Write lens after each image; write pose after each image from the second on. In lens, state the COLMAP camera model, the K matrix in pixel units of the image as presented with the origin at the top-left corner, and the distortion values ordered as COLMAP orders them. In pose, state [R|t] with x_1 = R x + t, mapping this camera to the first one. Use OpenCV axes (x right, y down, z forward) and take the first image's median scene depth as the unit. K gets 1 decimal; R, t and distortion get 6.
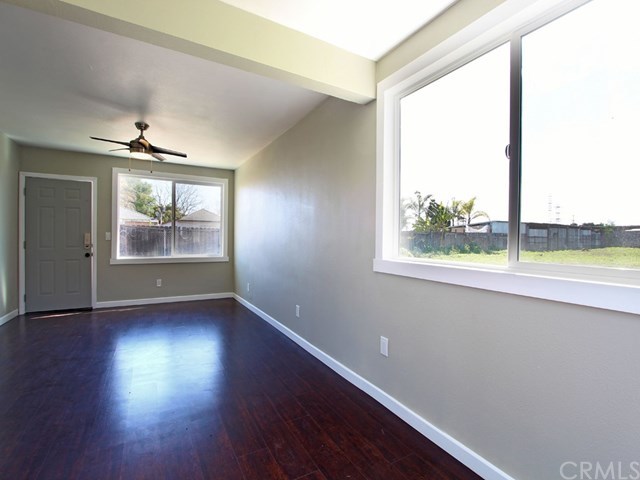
lens RADIAL K [[296.2, 0, 319.3], [0, 296.2, 239.2], [0, 0, 1]] dist [0.001683, 0.000209]
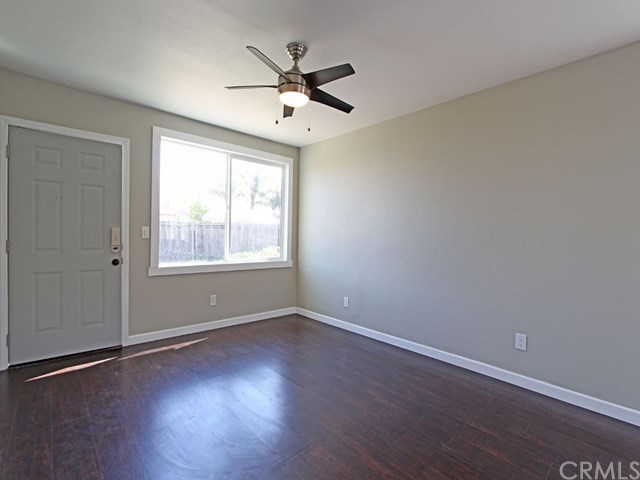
lens RADIAL K [[296.2, 0, 320.2], [0, 296.2, 238.5], [0, 0, 1]] dist [0.001683, 0.000209]
pose [[0.974412, 0.007508, 0.224645, -0.491420], [-0.009512, 0.999924, 0.007840, -0.005284], [-0.224569, -0.009776, 0.974409, 0.290772]]
